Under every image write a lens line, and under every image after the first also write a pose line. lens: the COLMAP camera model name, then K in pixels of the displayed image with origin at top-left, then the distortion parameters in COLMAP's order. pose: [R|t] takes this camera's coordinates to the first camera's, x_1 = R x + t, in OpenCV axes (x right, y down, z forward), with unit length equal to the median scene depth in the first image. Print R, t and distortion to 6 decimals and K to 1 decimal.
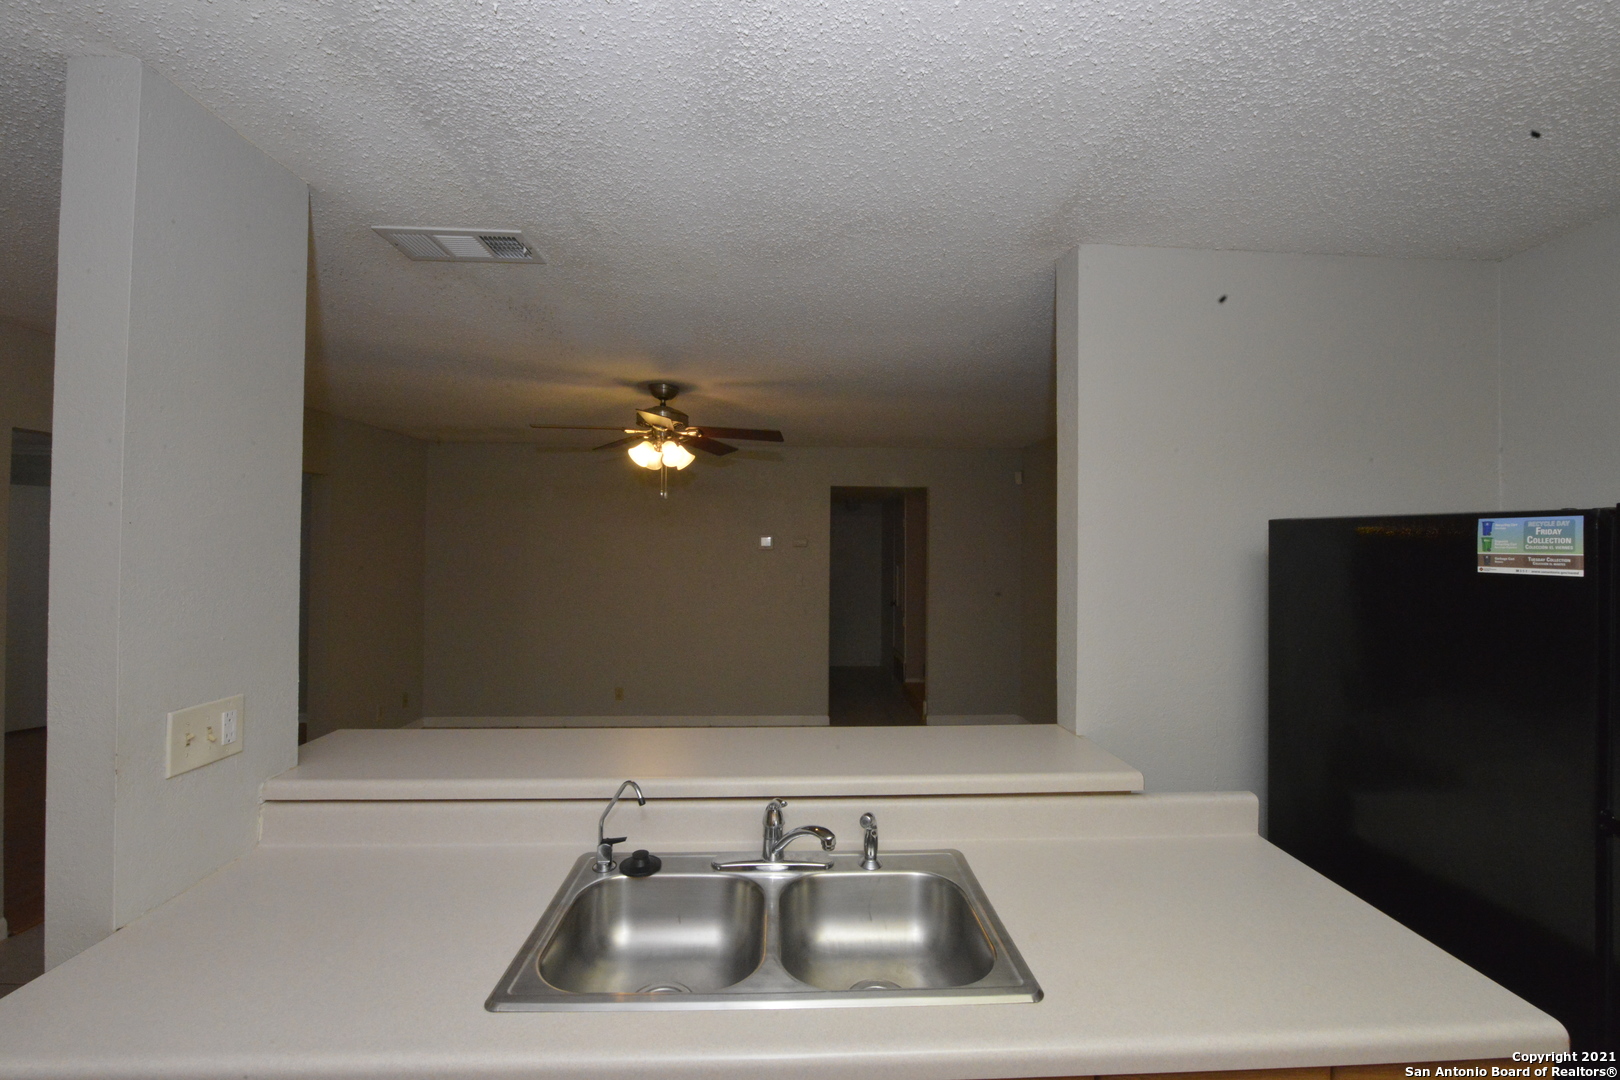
lens RADIAL K [[647.3, 0, 805.6], [0, 647.3, 534.8], [0, 0, 1]] dist [-0.007699, 0.000076]
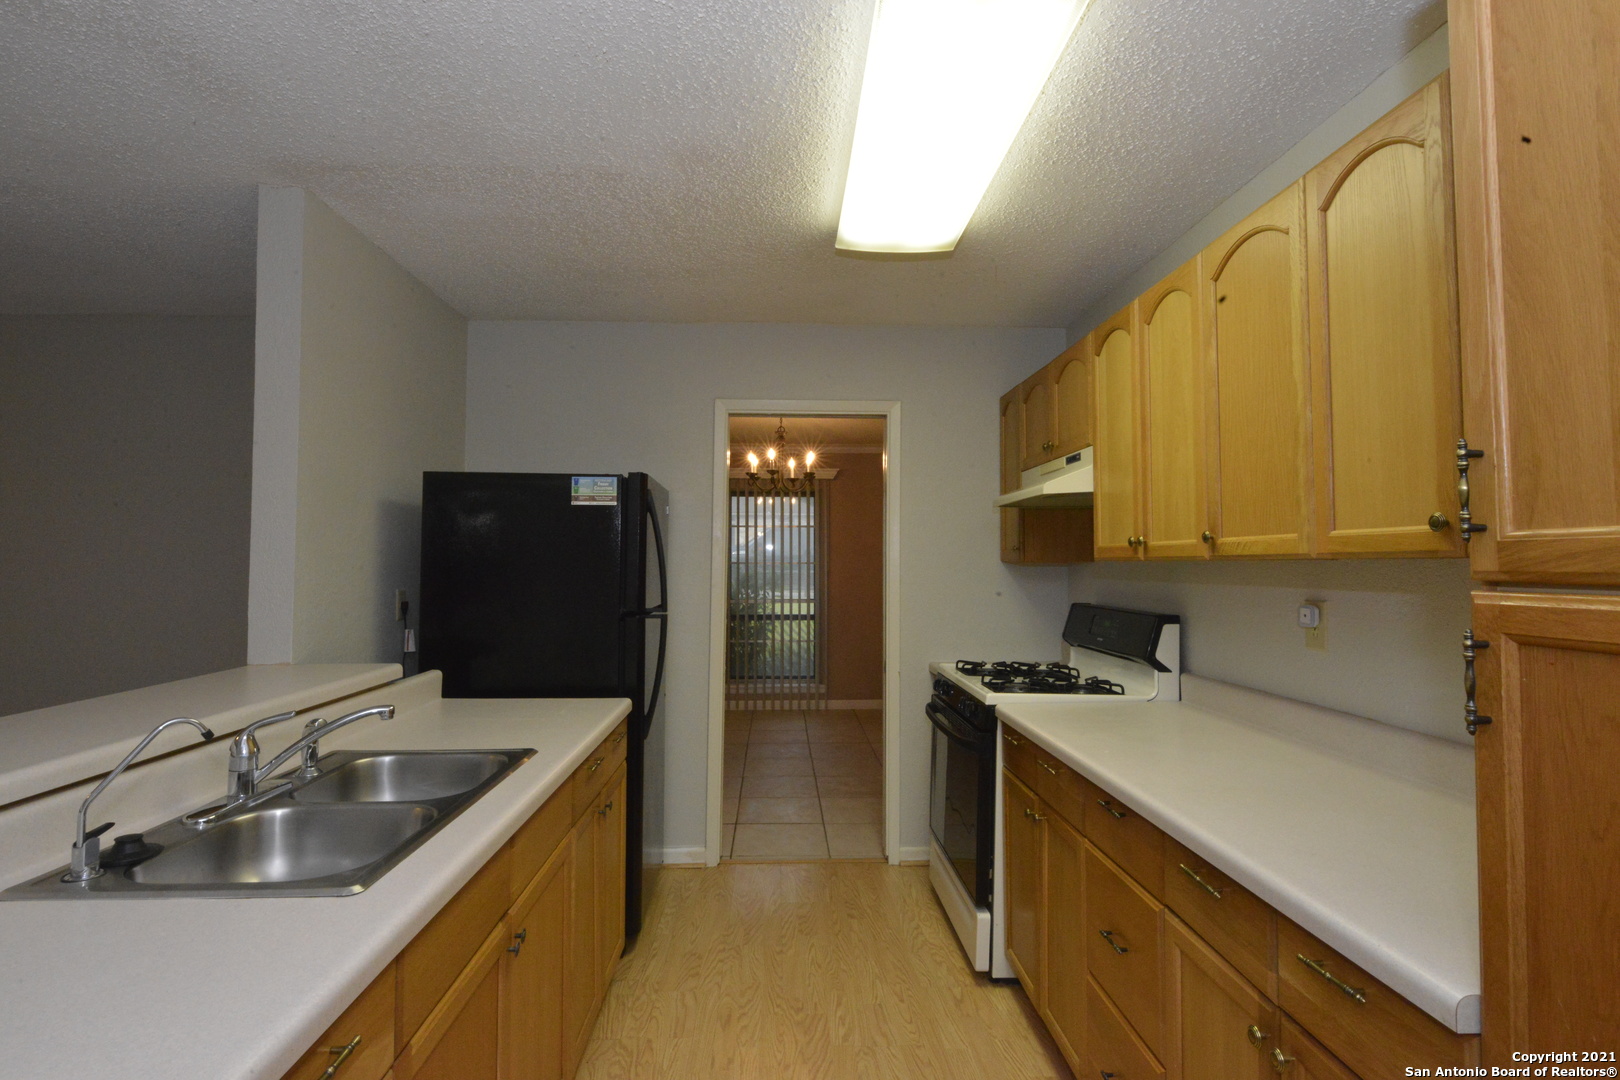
lens RADIAL K [[803.2, 0, 810.9], [0, 803.2, 533.2], [0, 0, 1]] dist [-0.005631, -0.000771]
pose [[-0.005930, 0.029132, 0.999558, -0.985366], [-0.013618, 0.999481, -0.029211, 0.150224], [-0.999890, -0.013785, -0.005530, 0.224214]]
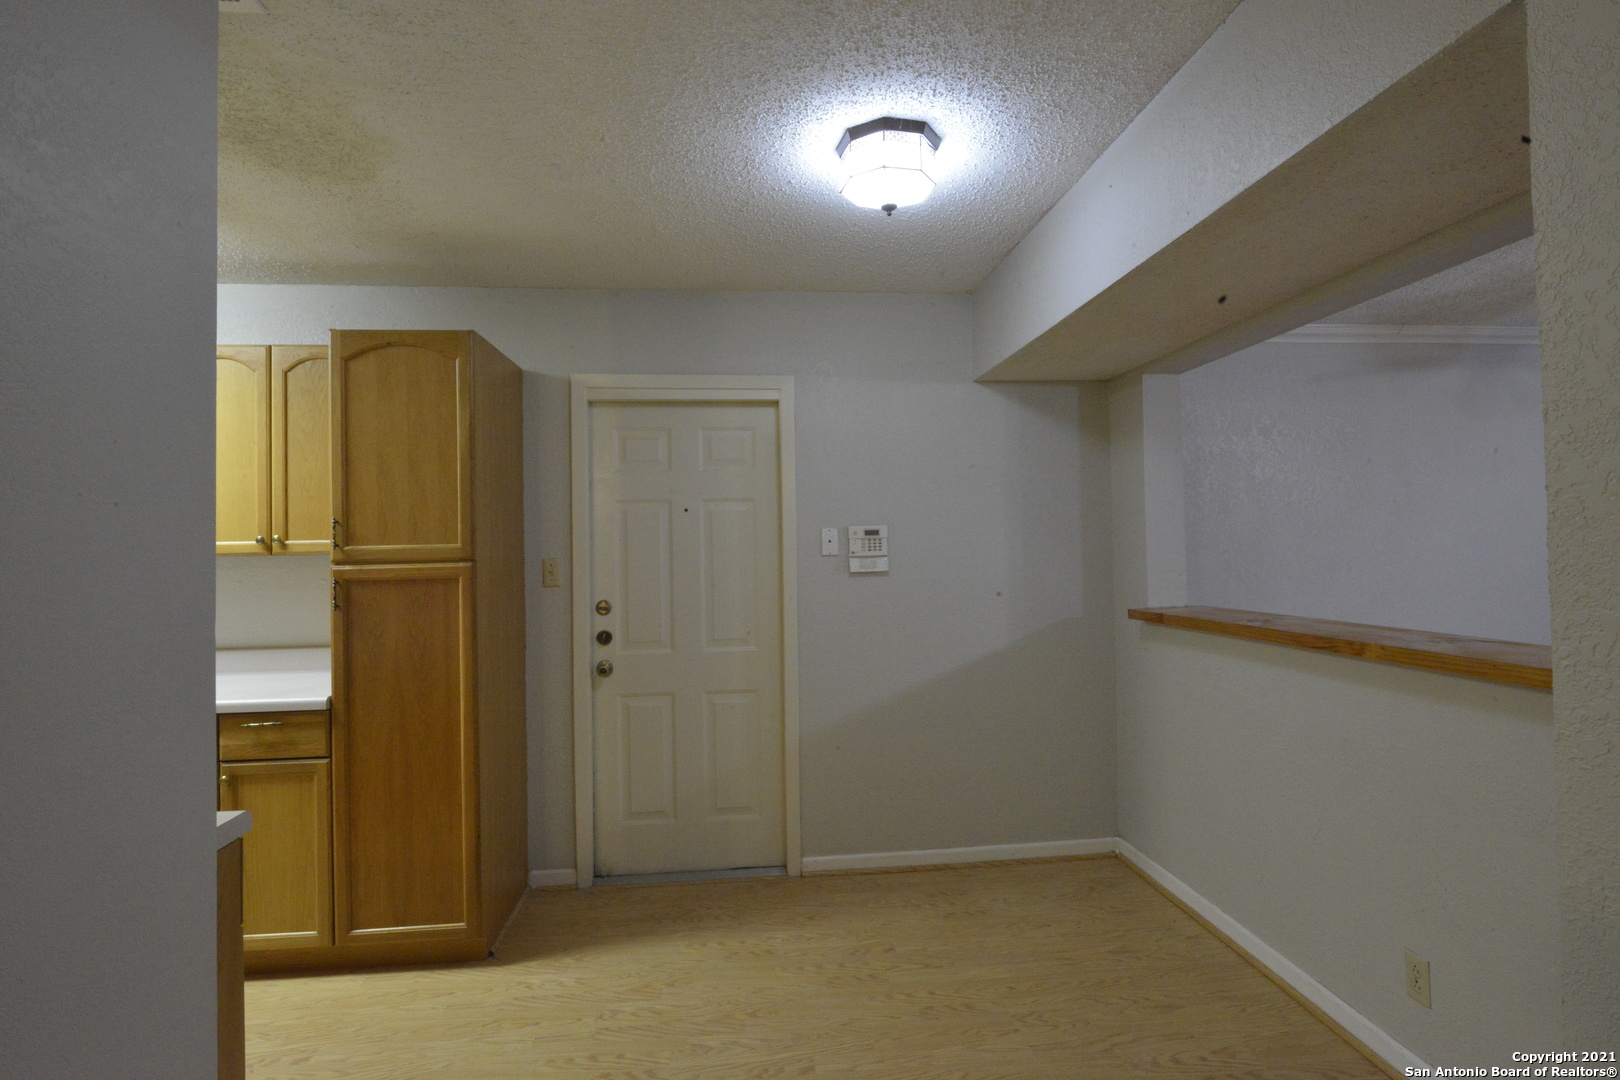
lens RADIAL K [[803.2, 0, 810.9], [0, 803.2, 533.2], [0, 0, 1]] dist [-0.005631, -0.000771]
pose [[-0.998340, 0.010193, -0.056689, -1.345000], [0.011987, 0.999435, -0.031407, 0.163735], [0.056336, -0.032034, -0.997898, 1.484487]]
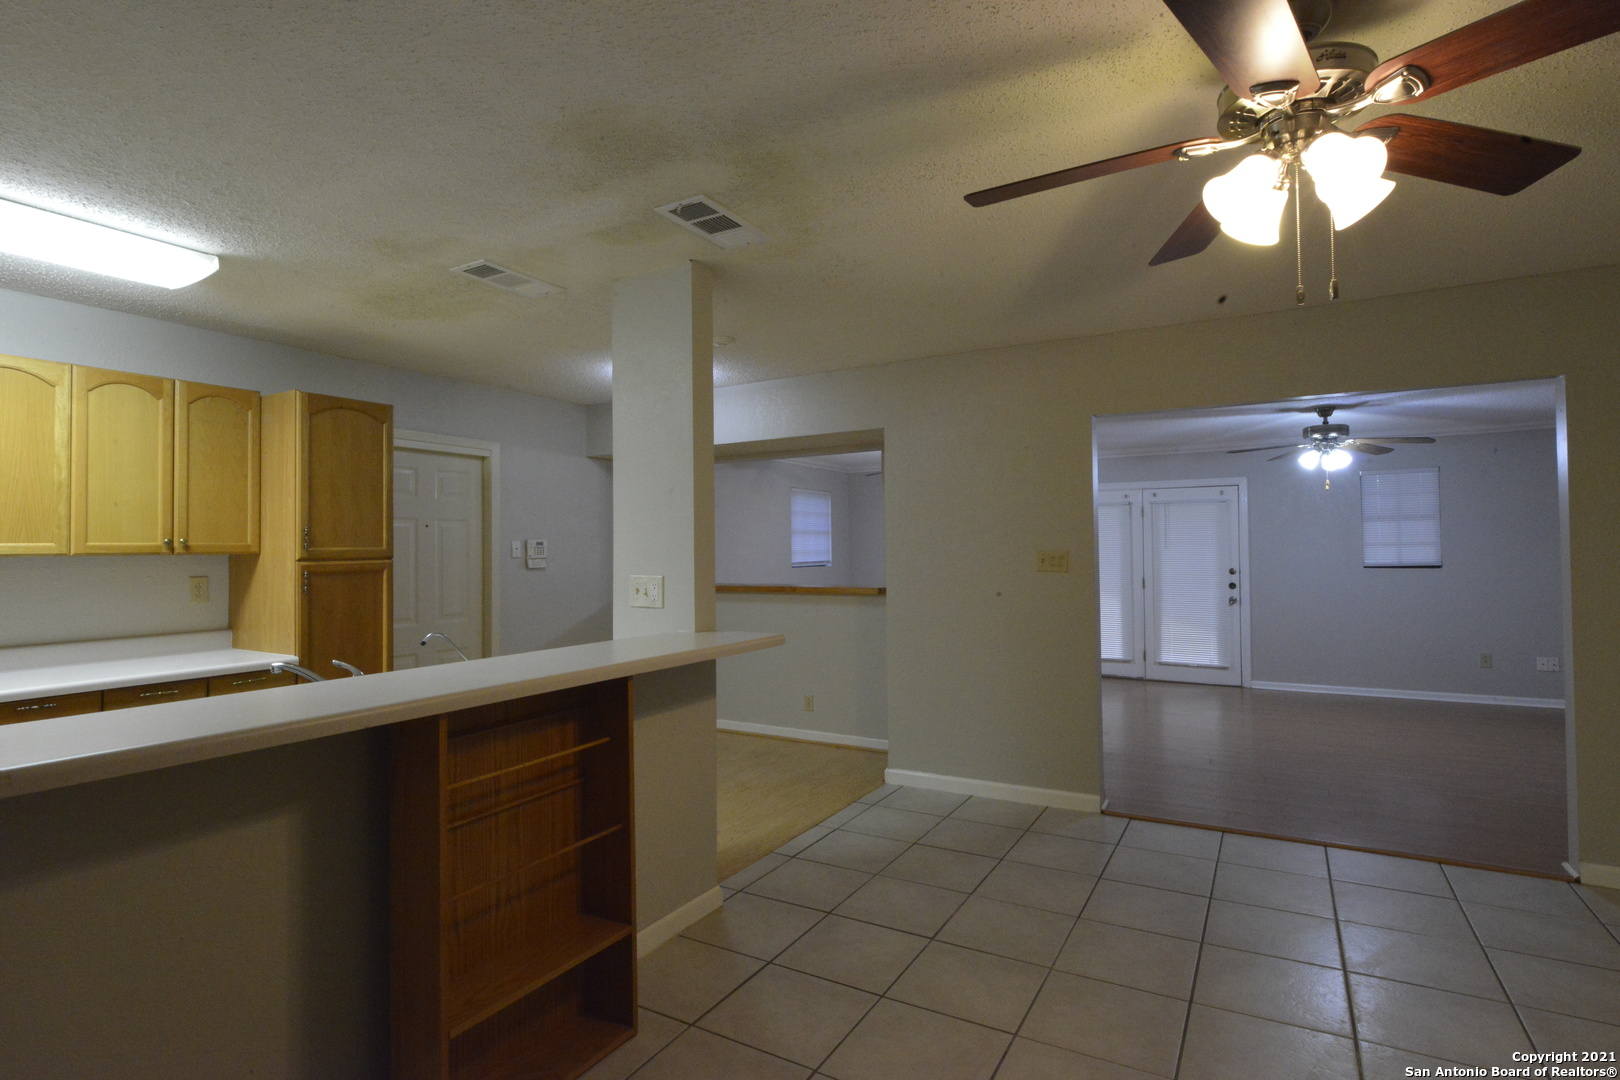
lens RADIAL K [[803.2, 0, 810.9], [0, 803.2, 533.2], [0, 0, 1]] dist [-0.005631, -0.000771]
pose [[-0.540532, -0.017241, -0.841147, 0.679491], [0.018459, 0.999306, -0.032345, 0.185979], [0.841121, -0.033010, -0.539838, 2.240413]]
